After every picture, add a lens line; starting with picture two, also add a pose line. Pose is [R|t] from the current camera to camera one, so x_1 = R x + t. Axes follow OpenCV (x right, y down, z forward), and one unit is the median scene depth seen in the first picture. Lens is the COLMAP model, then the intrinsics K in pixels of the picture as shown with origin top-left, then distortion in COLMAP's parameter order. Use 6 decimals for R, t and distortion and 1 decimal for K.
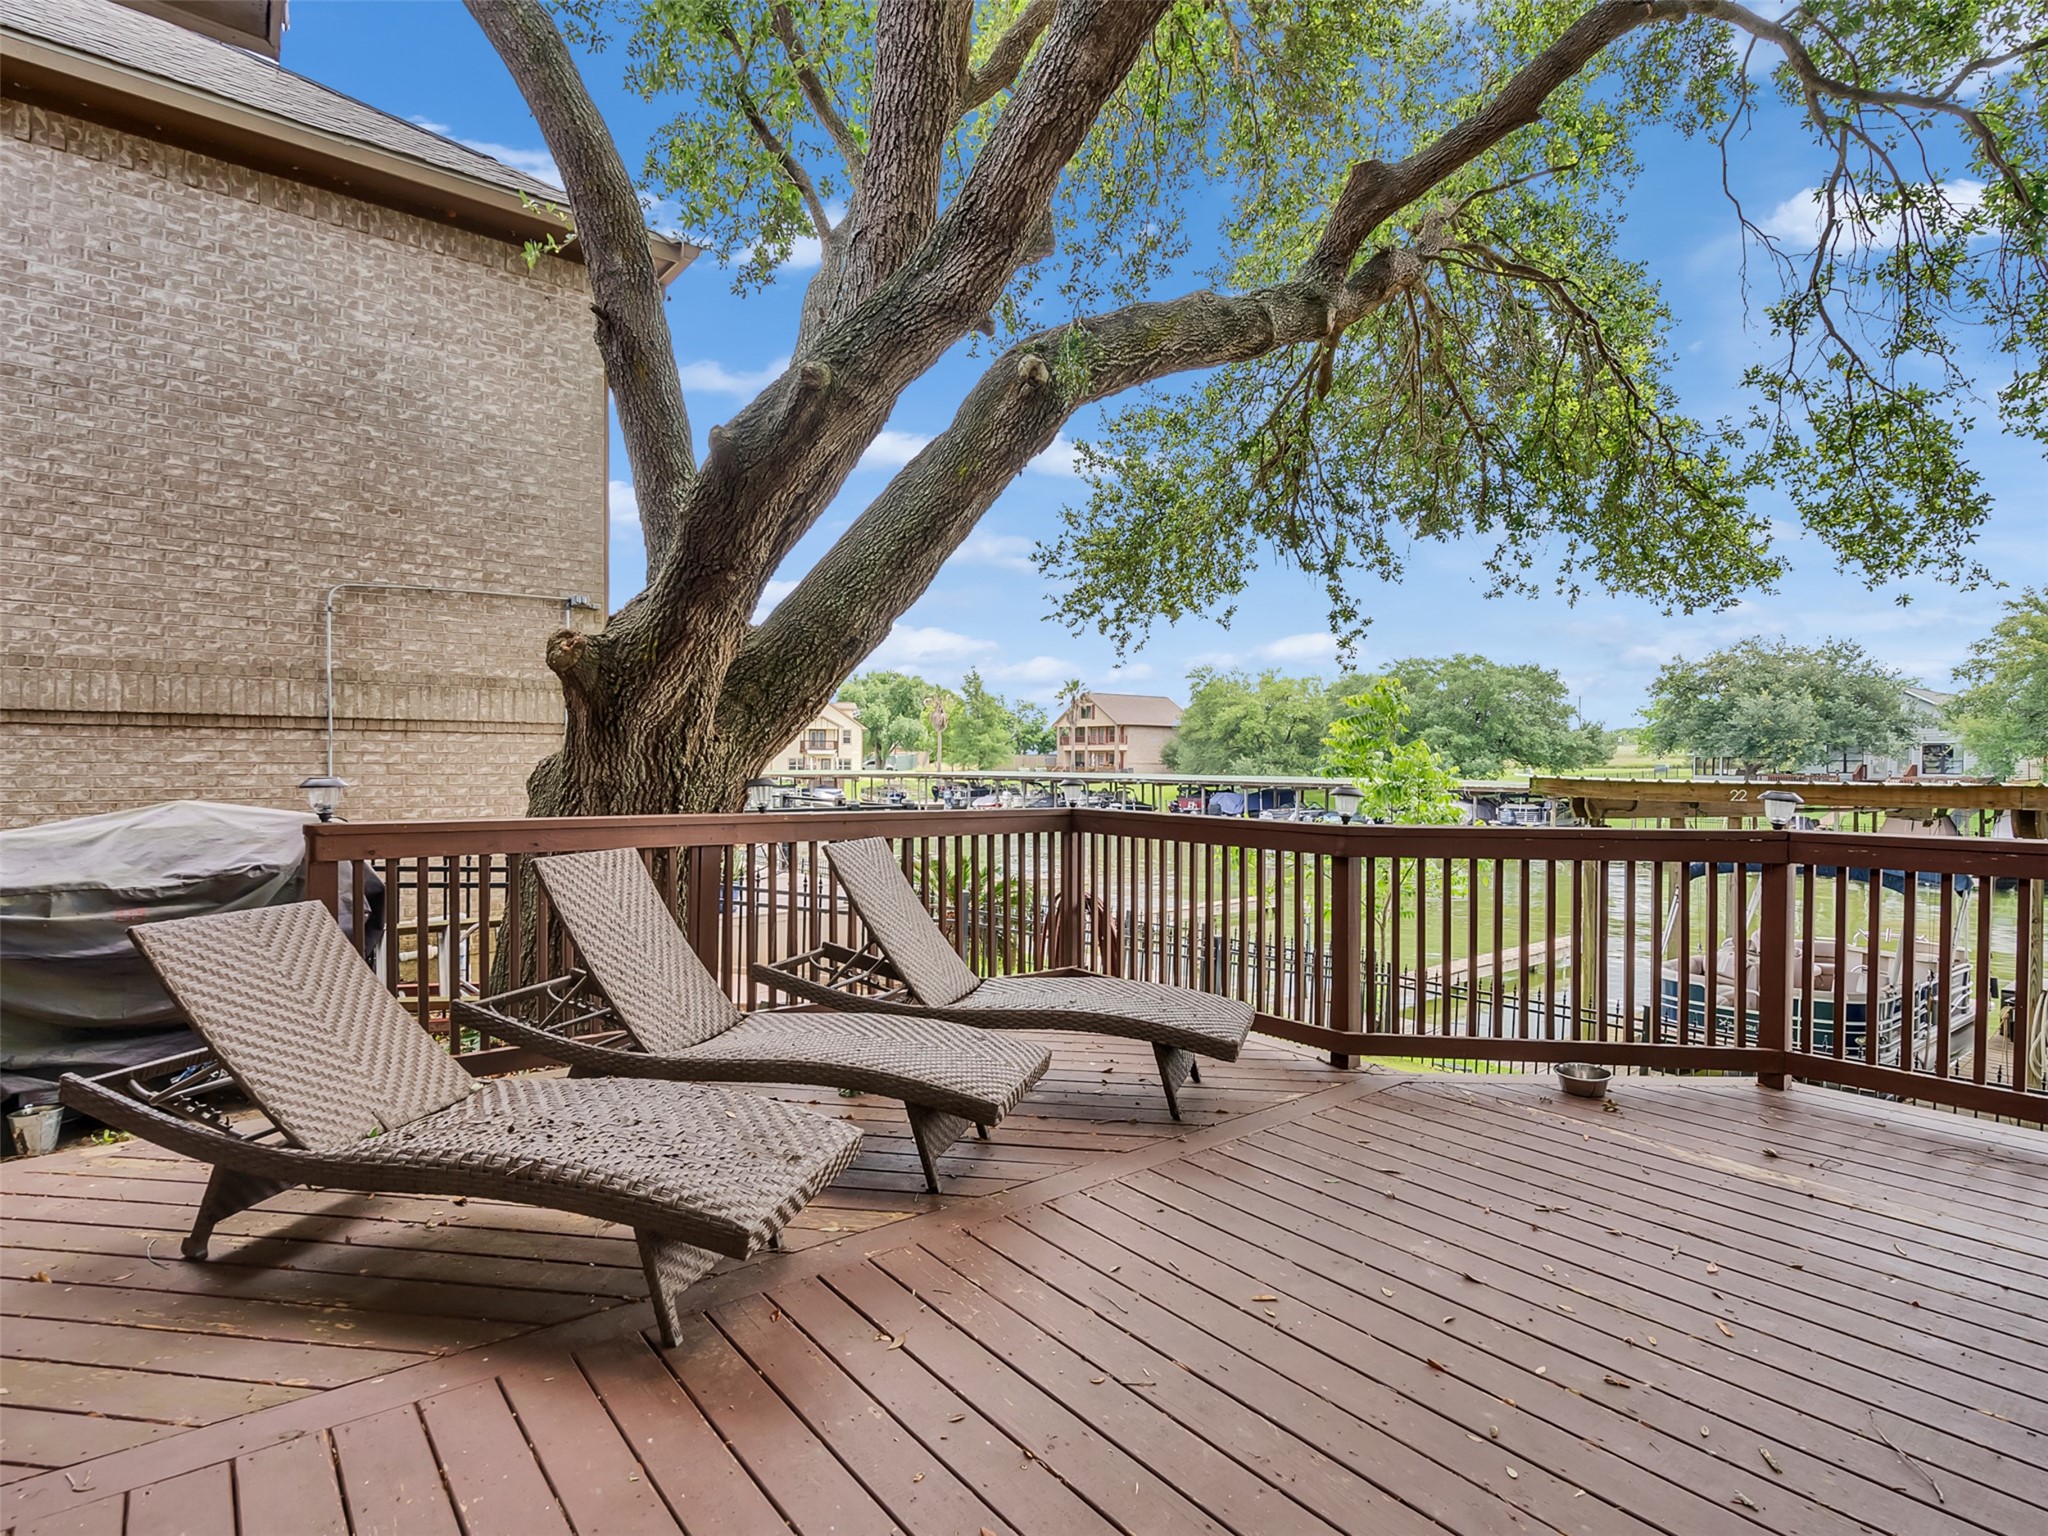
lens RADIAL K [[1046.0, 0, 1012.8], [0, 1046.0, 771.9], [0, 0, 1]] dist [-0.008478, 0.005974]
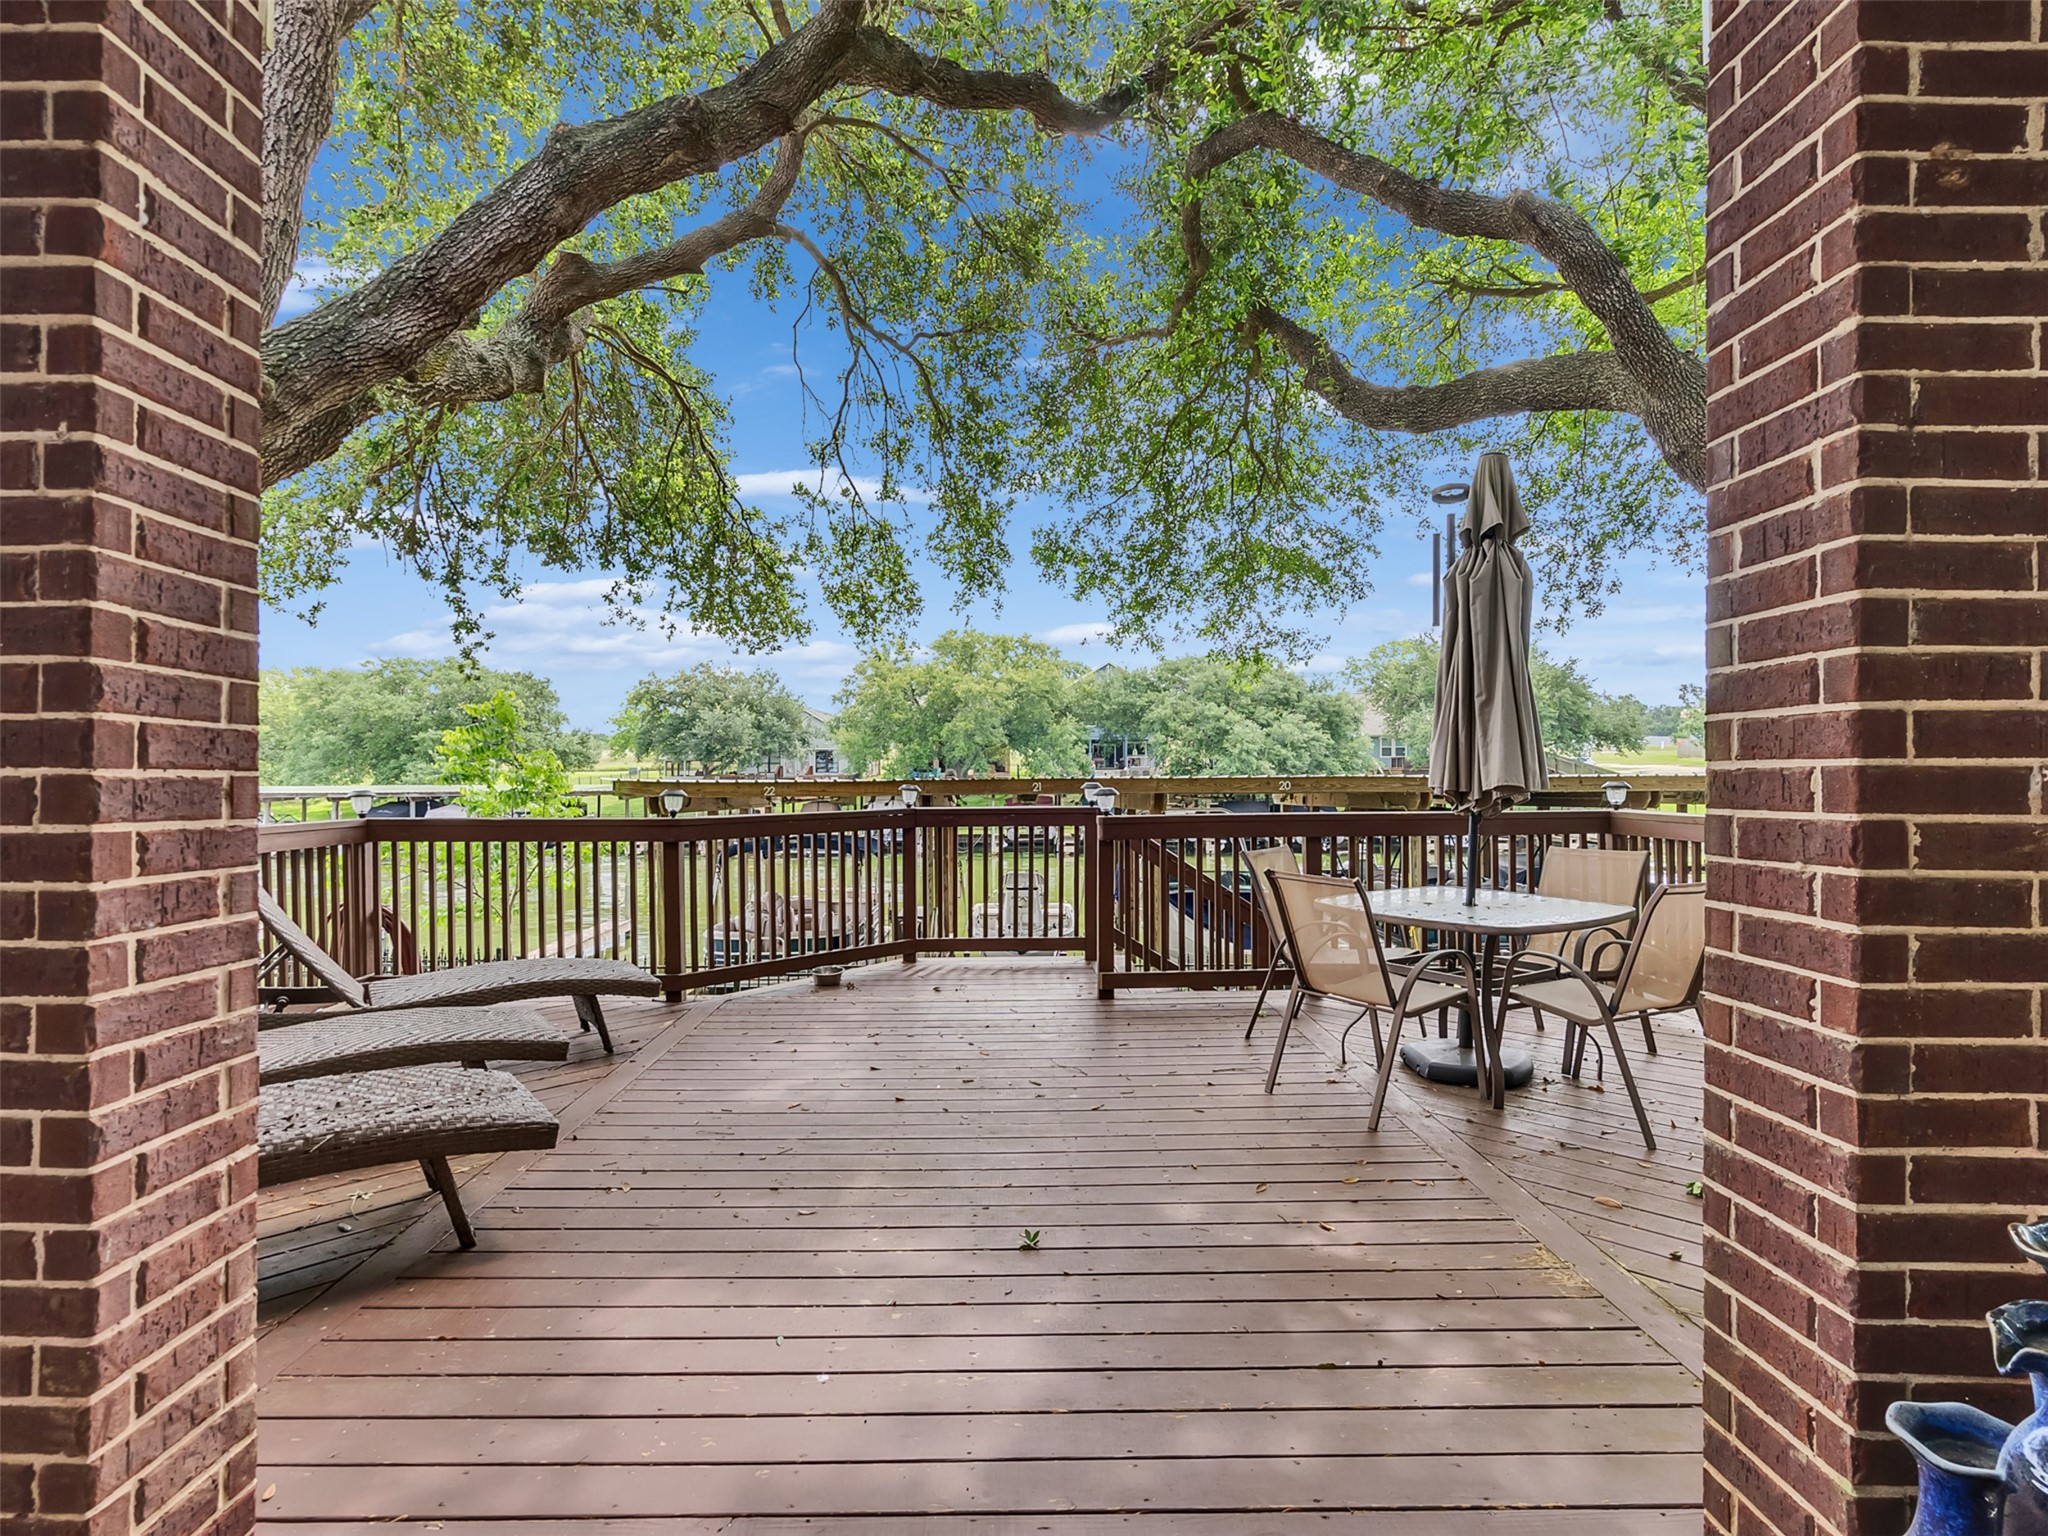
lens RADIAL K [[1046.0, 0, 1016.8], [0, 1046.0, 777.1], [0, 0, 1]] dist [-0.008478, 0.005974]
pose [[0.603039, -0.017169, 0.797527, -0.194112], [0.016413, 0.999824, 0.009113, -0.002481], [-0.797543, 0.007595, 0.603215, -0.058596]]
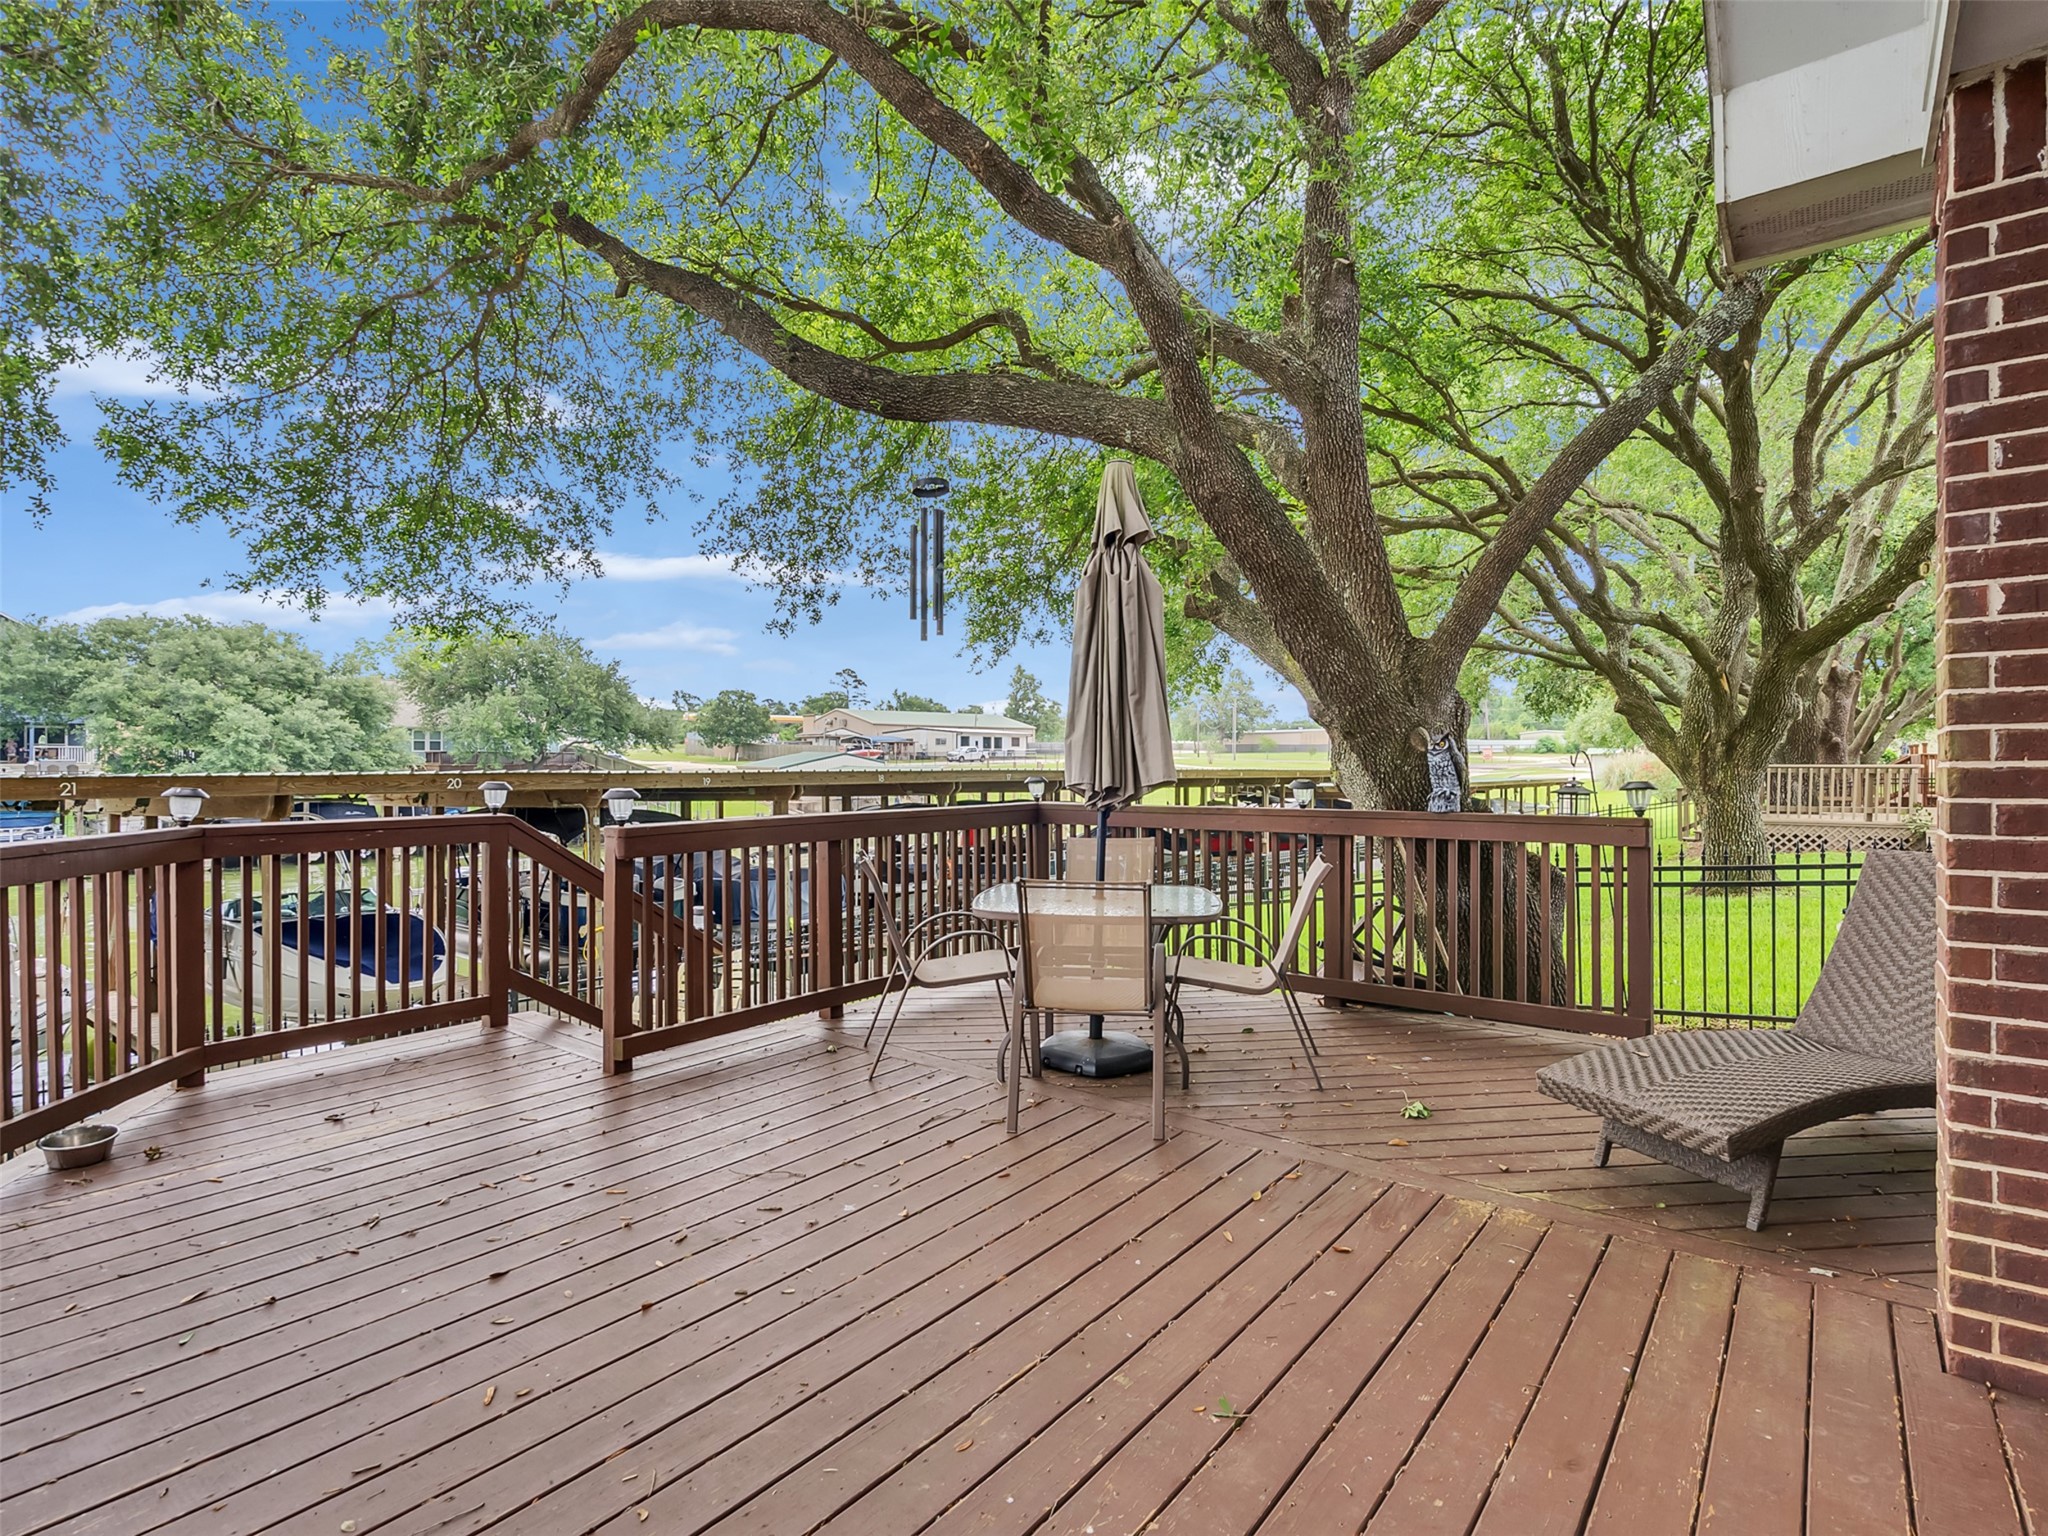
lens RADIAL K [[1046.0, 0, 1007.1], [0, 1046.0, 771.1], [0, 0, 1]] dist [-0.008478, 0.005974]
pose [[-0.231207, -0.015965, 0.972774, -0.158955], [0.005853, 0.999824, 0.017801, -0.004265], [-0.972887, 0.009810, -0.231073, 0.183300]]
